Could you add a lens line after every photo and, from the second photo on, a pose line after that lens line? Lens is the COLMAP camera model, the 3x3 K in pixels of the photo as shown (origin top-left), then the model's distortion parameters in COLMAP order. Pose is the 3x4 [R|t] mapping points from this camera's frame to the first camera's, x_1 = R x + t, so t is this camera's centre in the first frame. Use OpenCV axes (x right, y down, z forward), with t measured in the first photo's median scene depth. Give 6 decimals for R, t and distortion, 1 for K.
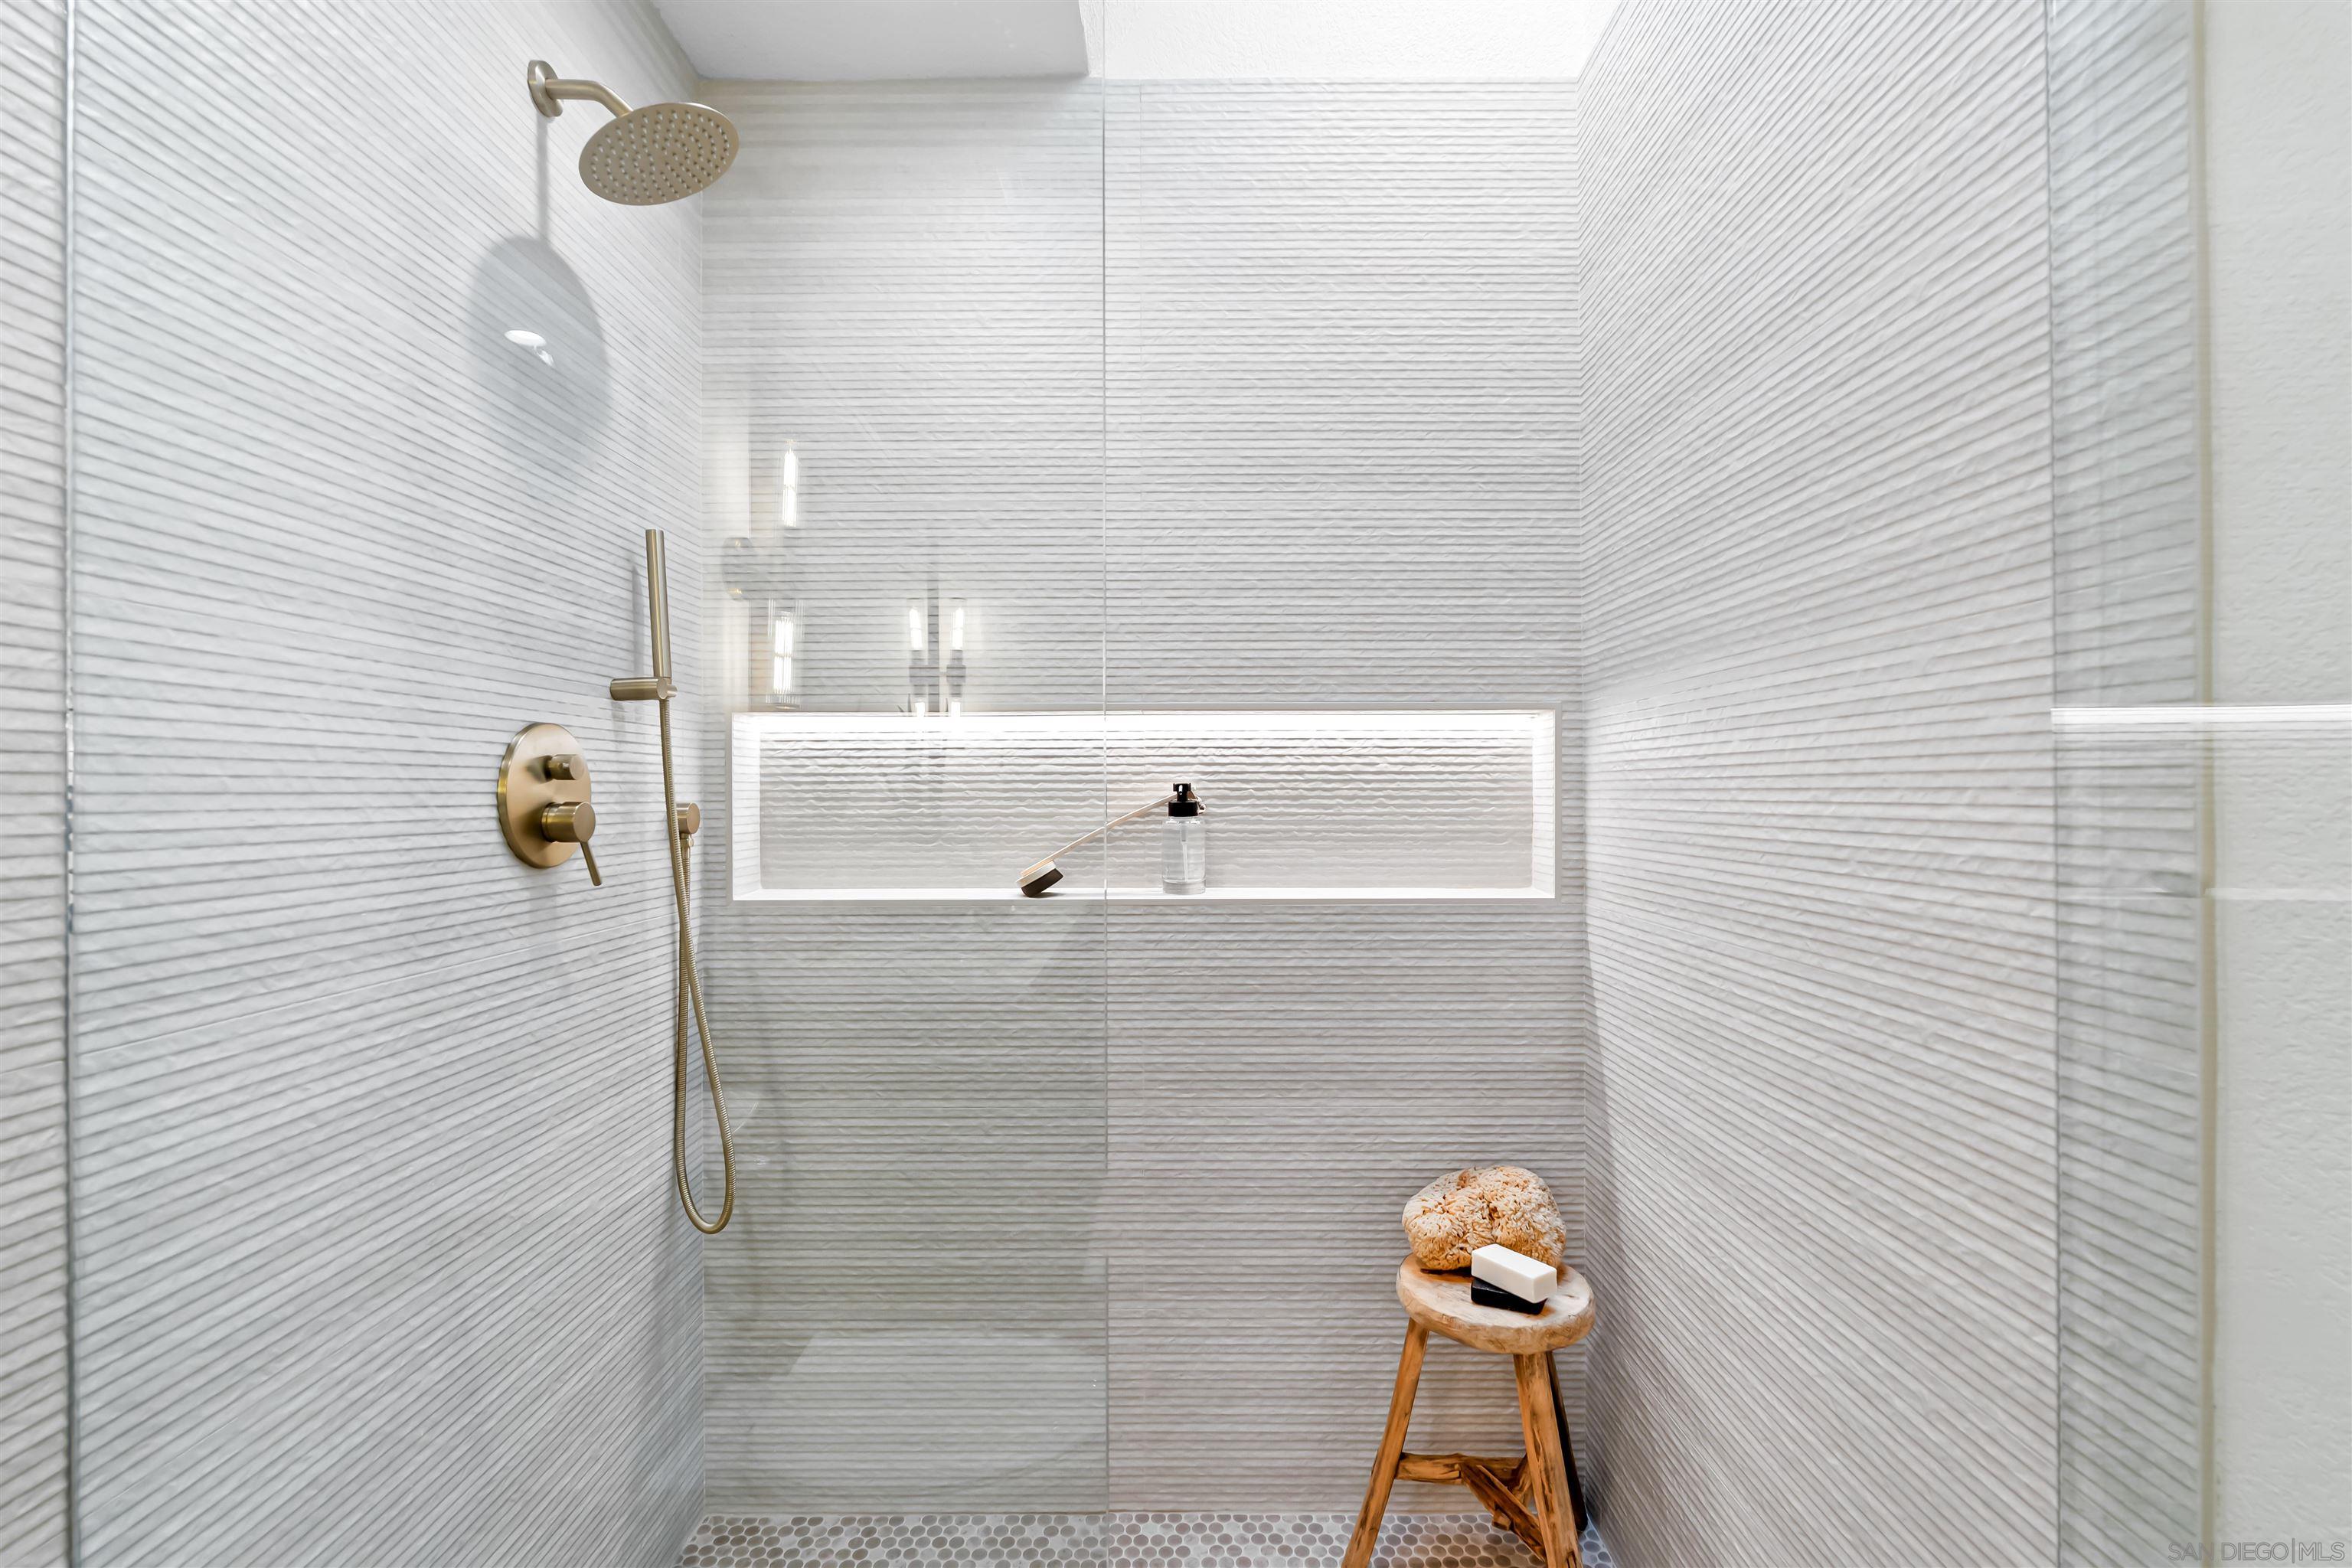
lens RADIAL K [[1055.5, 0, 1177.9], [0, 1055.5, 779.5], [0, 0, 1]] dist [-0.001135, 0.001075]
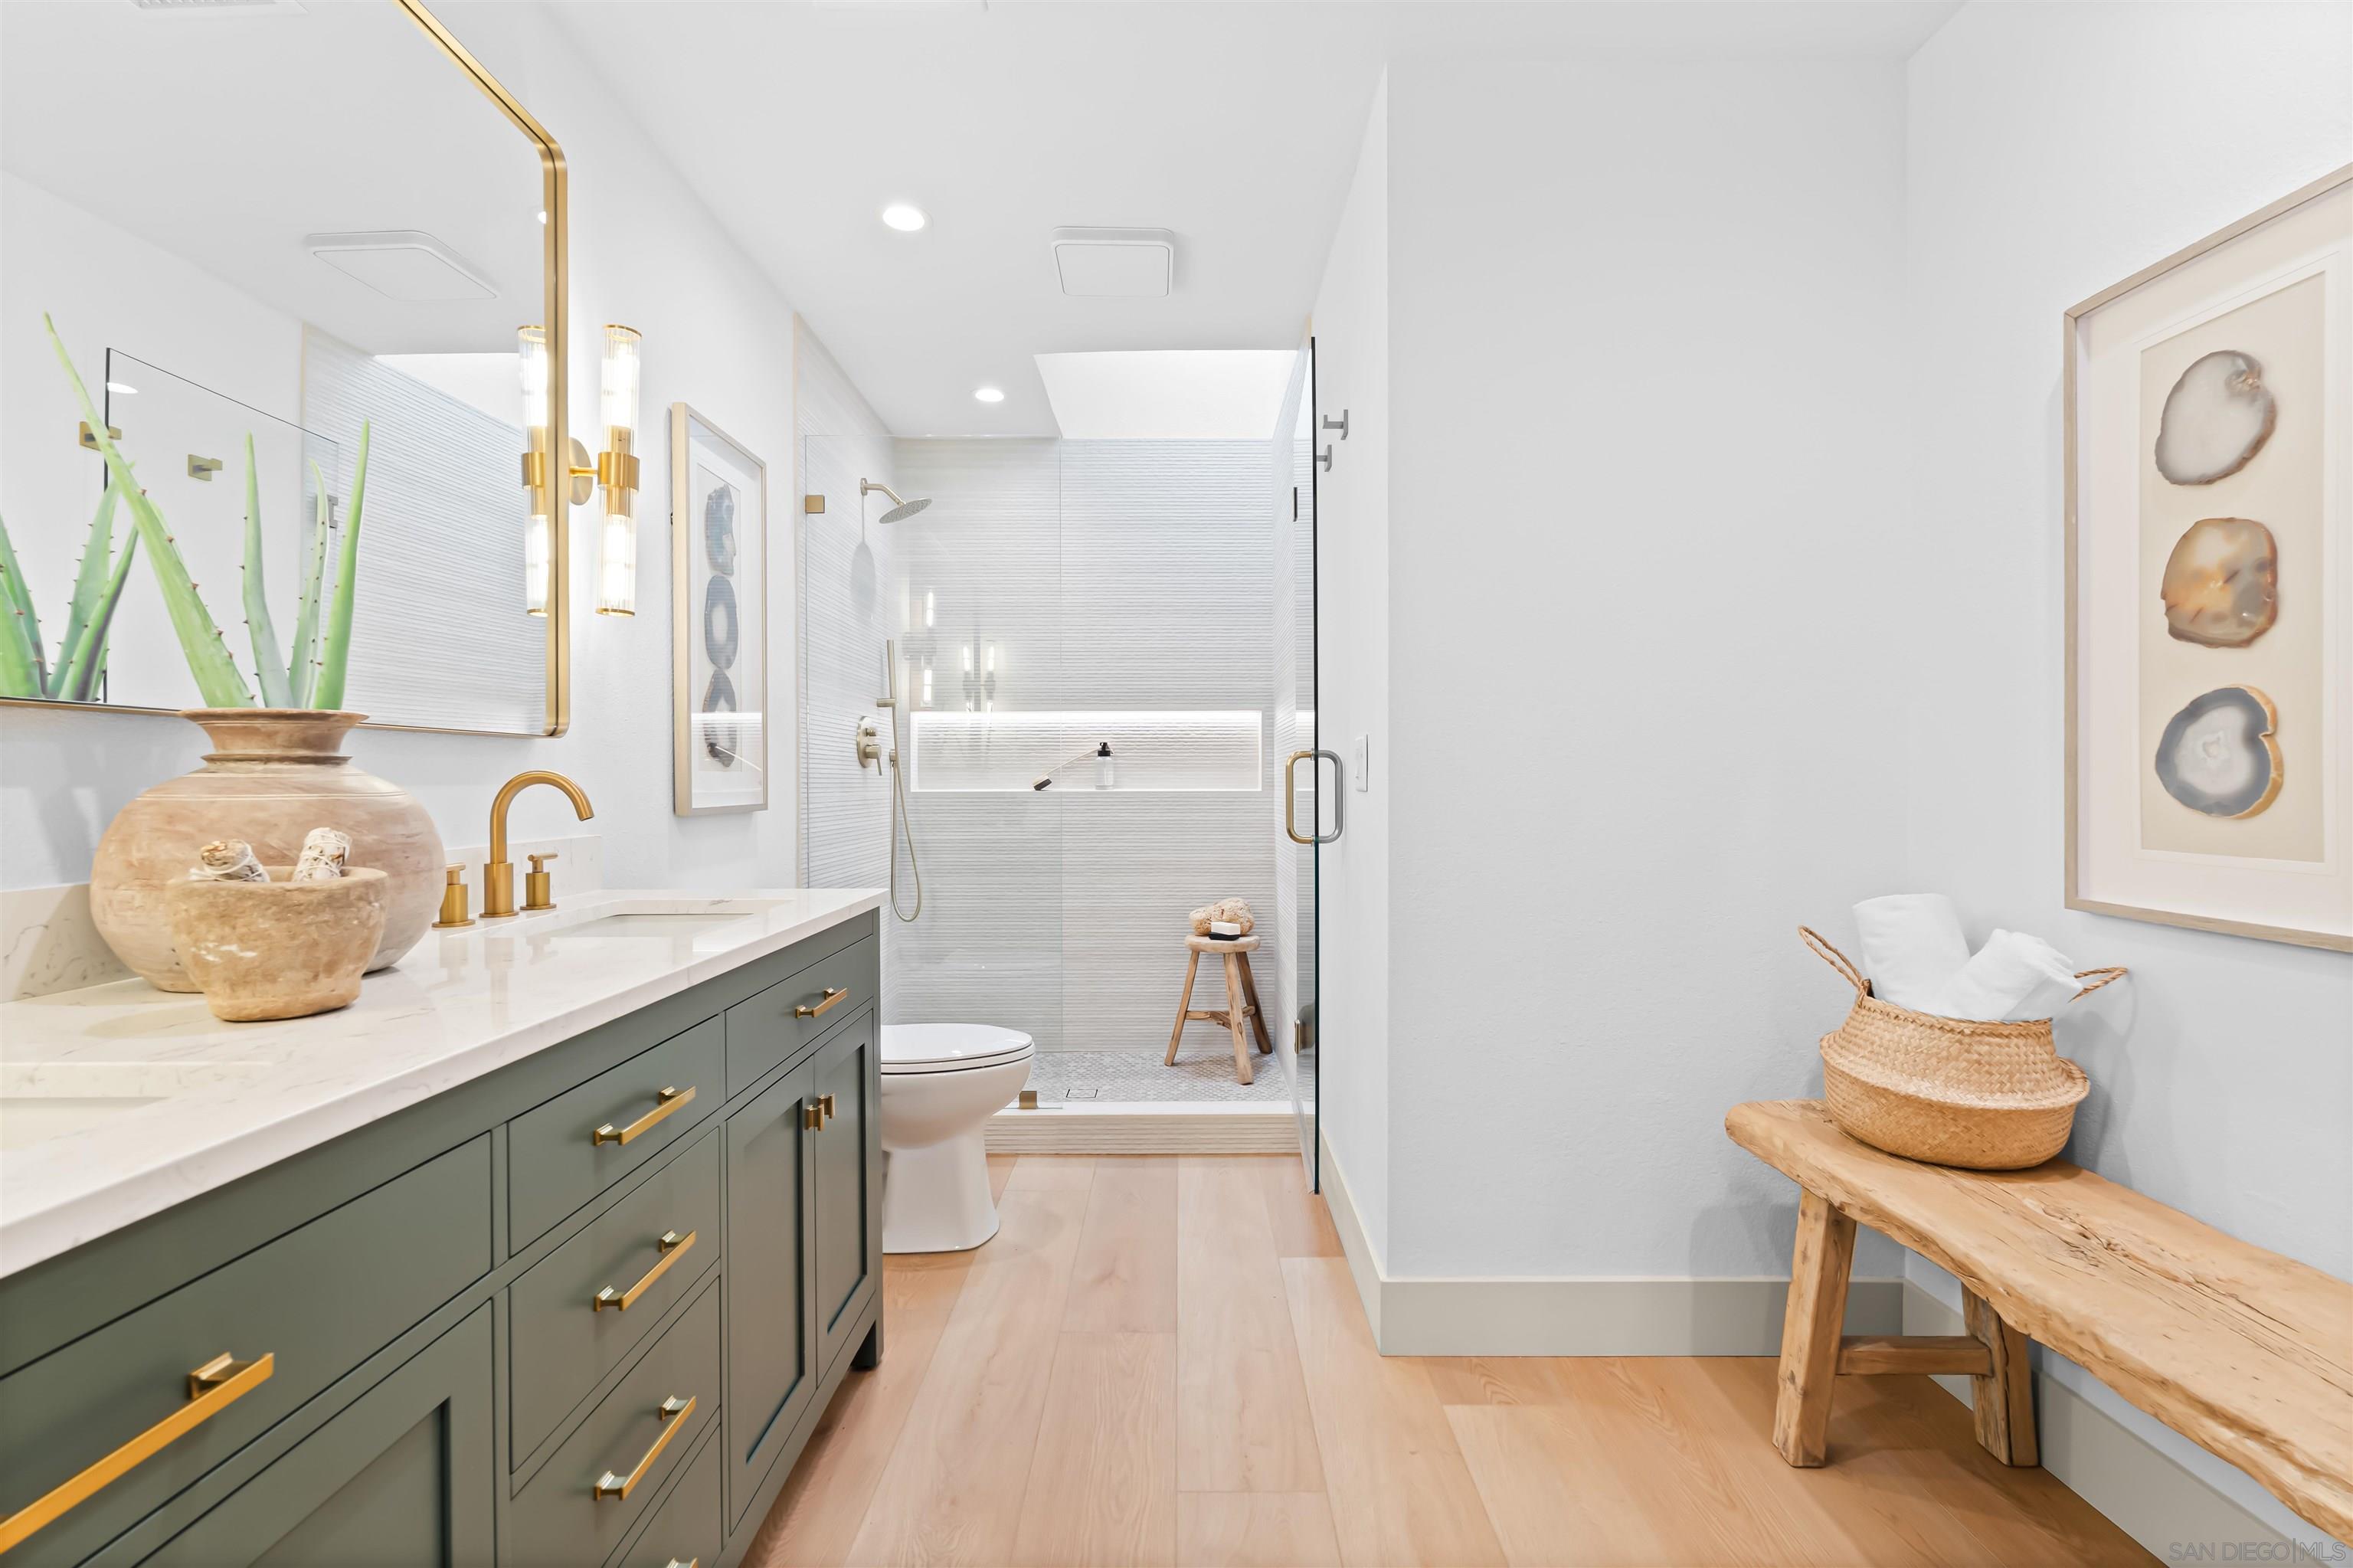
lens RADIAL K [[1056.0, 0, 1181.4], [0, 1056.0, 774.4], [0, 0, 1]] dist [-0.001135, 0.001075]
pose [[0.999982, 0.000813, 0.005998, 0.161114], [-0.000836, 0.999992, 0.003814, 0.065695], [-0.005995, -0.003819, 0.999975, -1.319682]]
